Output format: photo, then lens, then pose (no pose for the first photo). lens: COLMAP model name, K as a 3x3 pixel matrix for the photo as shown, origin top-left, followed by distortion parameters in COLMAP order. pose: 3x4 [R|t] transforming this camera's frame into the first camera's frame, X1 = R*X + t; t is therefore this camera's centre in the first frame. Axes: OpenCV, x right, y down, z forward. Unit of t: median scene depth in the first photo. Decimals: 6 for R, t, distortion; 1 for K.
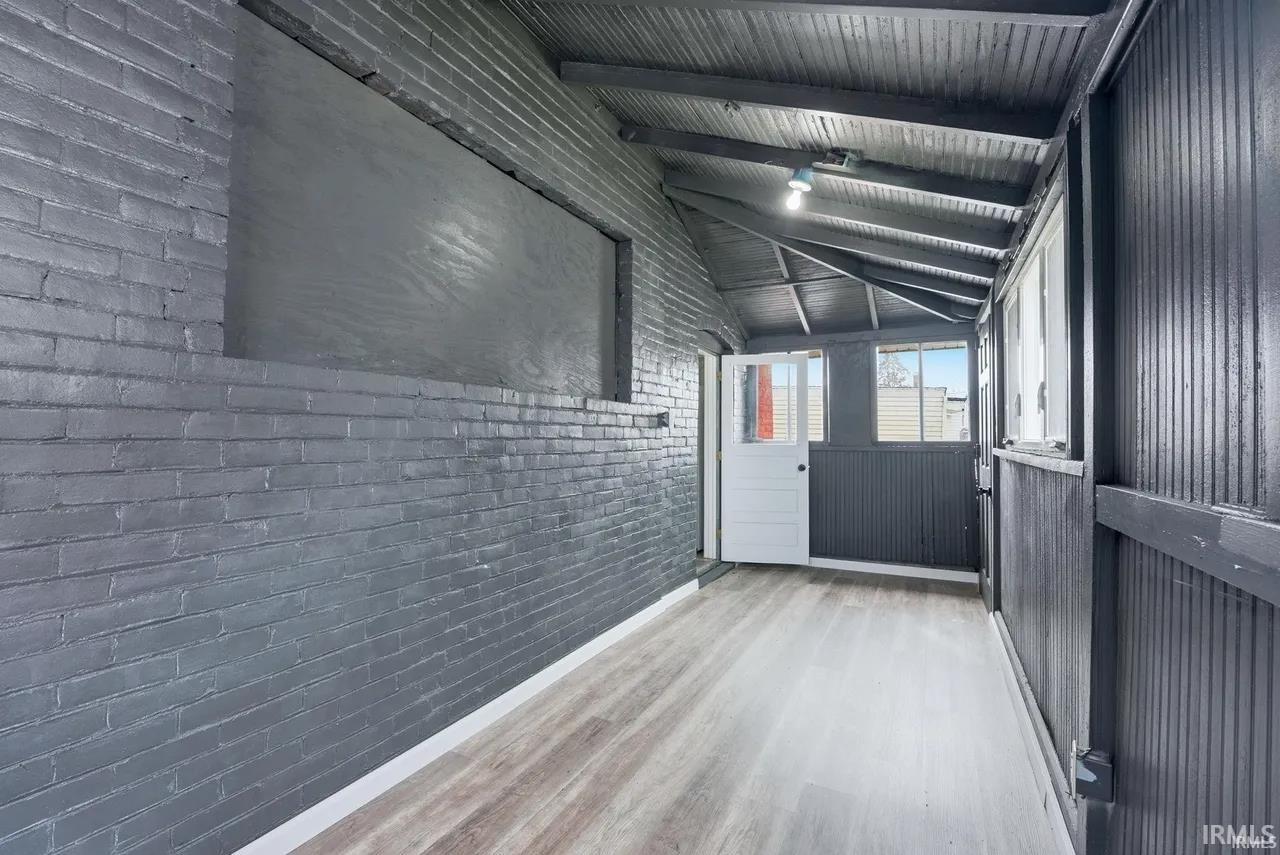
lens RADIAL K [[560.4, 0, 636.9], [0, 560.4, 433.0], [0, 0, 1]] dist [-0.014081, 0.000315]
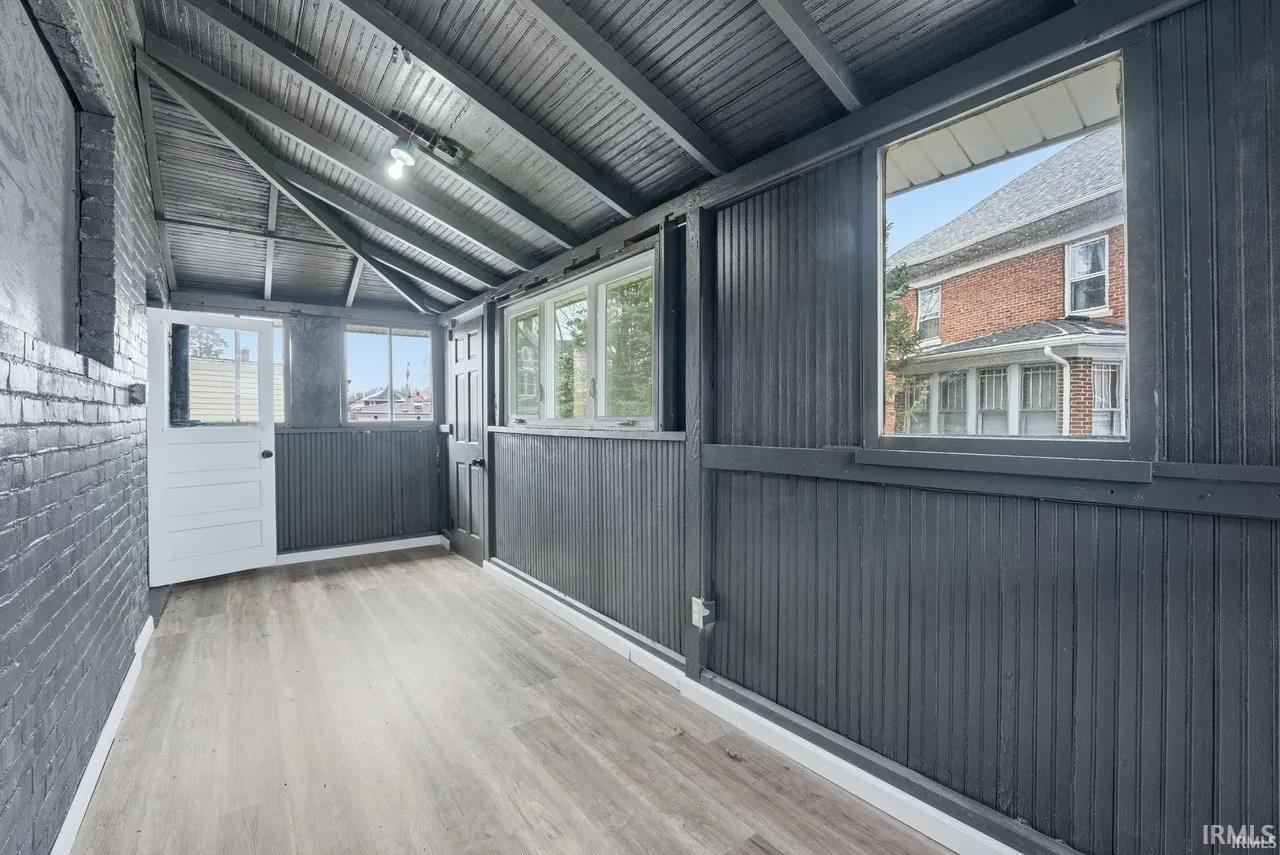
lens RADIAL K [[560.4, 0, 636.9], [0, 560.4, 433.0], [0, 0, 1]] dist [-0.014081, 0.000315]
pose [[0.450380, -0.031705, 0.892274, -0.240258], [-0.000022, 0.999369, 0.035521, -0.000870], [-0.892837, -0.016017, 0.450095, 0.121294]]
